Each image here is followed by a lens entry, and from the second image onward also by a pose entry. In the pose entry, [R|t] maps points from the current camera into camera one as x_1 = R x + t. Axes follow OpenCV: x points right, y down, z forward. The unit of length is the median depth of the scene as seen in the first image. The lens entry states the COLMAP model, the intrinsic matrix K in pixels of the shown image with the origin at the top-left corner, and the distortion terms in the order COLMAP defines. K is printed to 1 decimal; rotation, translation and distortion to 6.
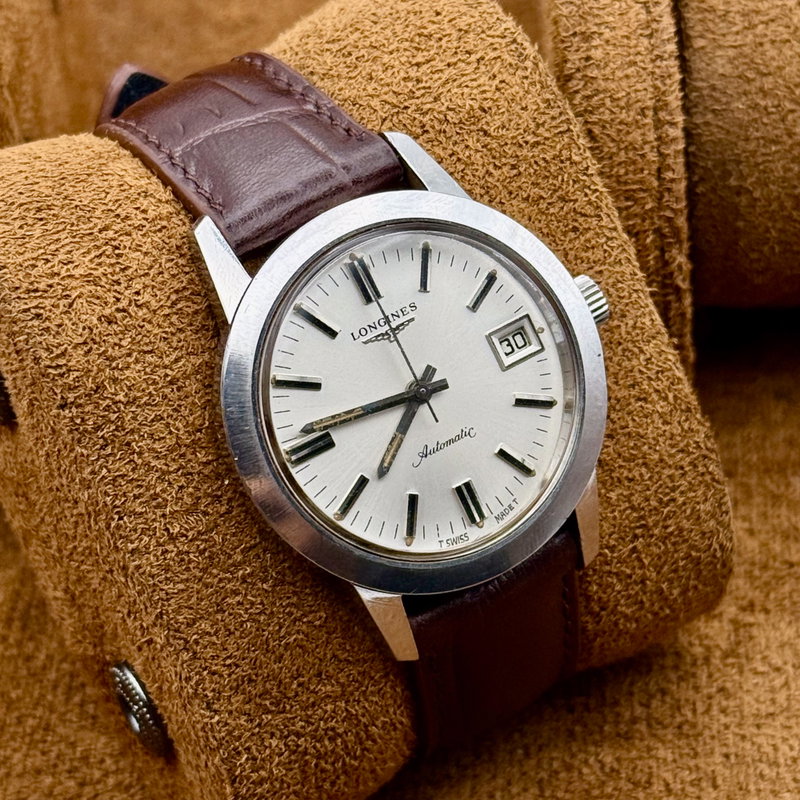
lens RADIAL K [[2700.9, 0, 400.0], [0, 2700.9, 400.0], [0, 0, 1]] dist [-0.067277, 4.261078]
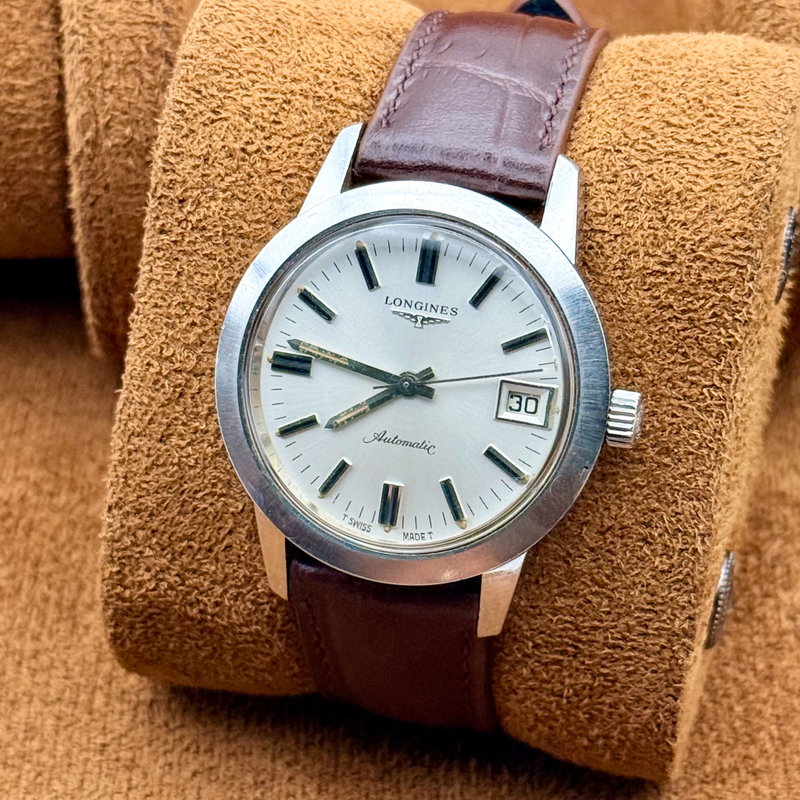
lens RADIAL K [[2700.9, 0, 400.0], [0, 2700.9, 400.0], [0, 0, 1]] dist [-0.067277, 4.261078]
pose [[0.681472, 0.585466, -0.439120, 0.447512], [-0.546917, 0.806106, 0.225996, -0.222569], [0.486290, 0.086152, 0.869540, 0.130355]]
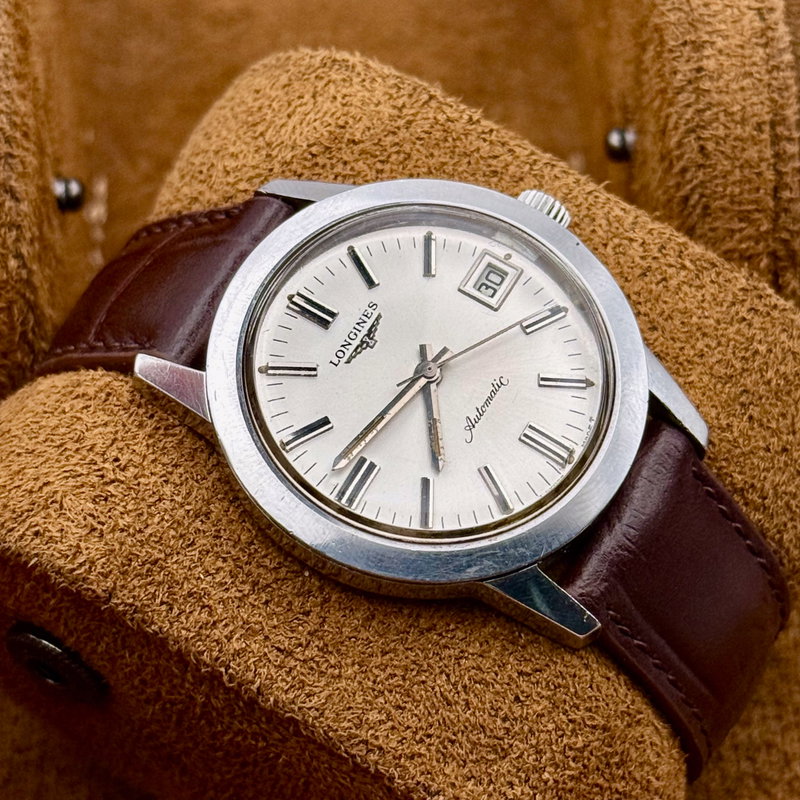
lens RADIAL K [[2700.9, 0, 400.0], [0, 2700.9, 400.0], [0, 0, 1]] dist [-0.067277, 4.261078]
pose [[0.822279, -0.568947, -0.012521, 0.005642], [0.545348, 0.794079, -0.268391, 0.243951], [0.162643, 0.213864, 0.963229, 0.121439]]
